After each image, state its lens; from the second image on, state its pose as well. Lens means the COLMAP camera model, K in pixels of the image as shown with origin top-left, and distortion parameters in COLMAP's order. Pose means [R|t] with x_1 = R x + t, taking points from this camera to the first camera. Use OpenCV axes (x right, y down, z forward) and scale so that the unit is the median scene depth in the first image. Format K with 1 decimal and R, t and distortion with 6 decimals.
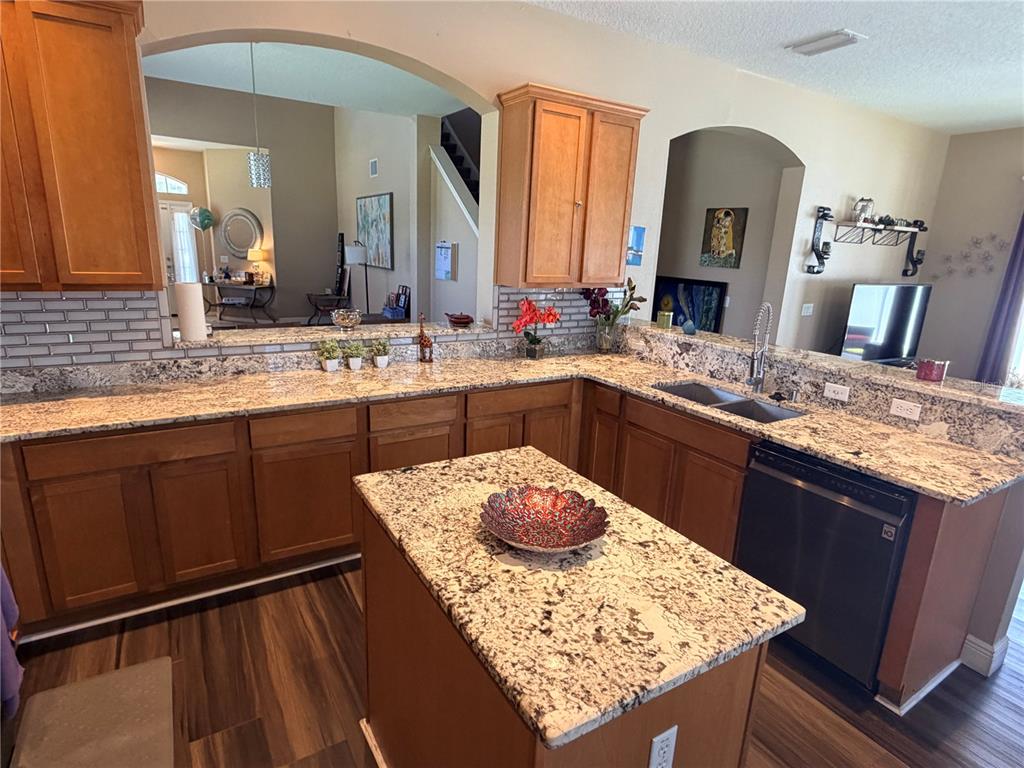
lens RADIAL K [[551.5, 0, 513.2], [0, 551.5, 383.6], [0, 0, 1]] dist [-0.001666, -0.000340]
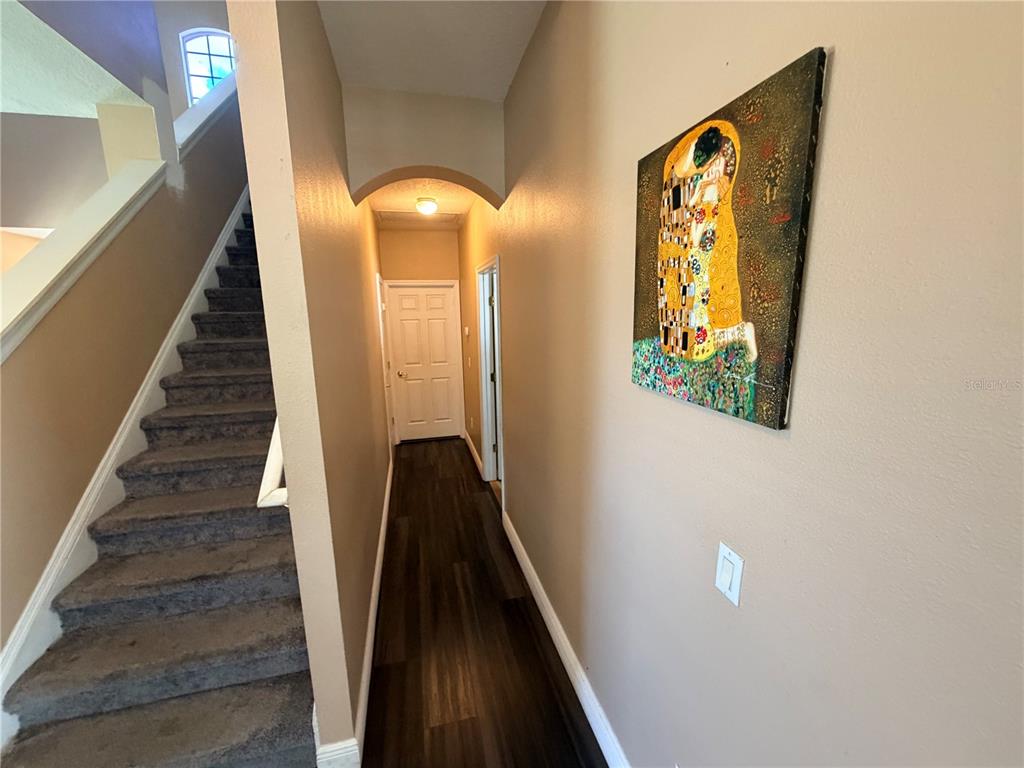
lens RADIAL K [[410.9, 0, 508.5], [0, 410.9, 383.4], [0, 0, 1]] dist [0.001064, 0.000734]
pose [[0.949660, -0.008783, -0.313161, 0.213338], [-0.016249, 0.996881, -0.077235, -0.122789], [0.312862, 0.078435, 0.946554, 0.492626]]
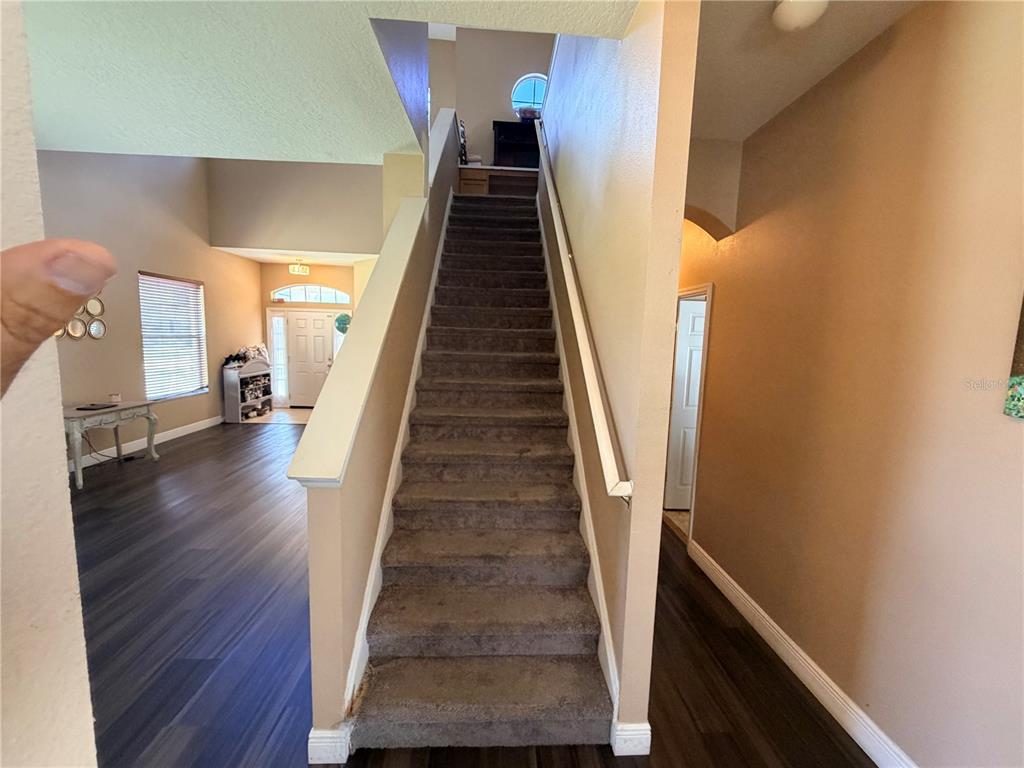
lens RADIAL K [[429.5, 0, 514.3], [0, 429.5, 385.7], [0, 0, 1]] dist [-0.002783, -0.000022]
pose [[0.878699, 0.037193, -0.475925, 0.139547], [-0.107774, 0.986677, -0.121875, -0.109478], [0.465051, 0.158384, 0.871000, 0.432296]]
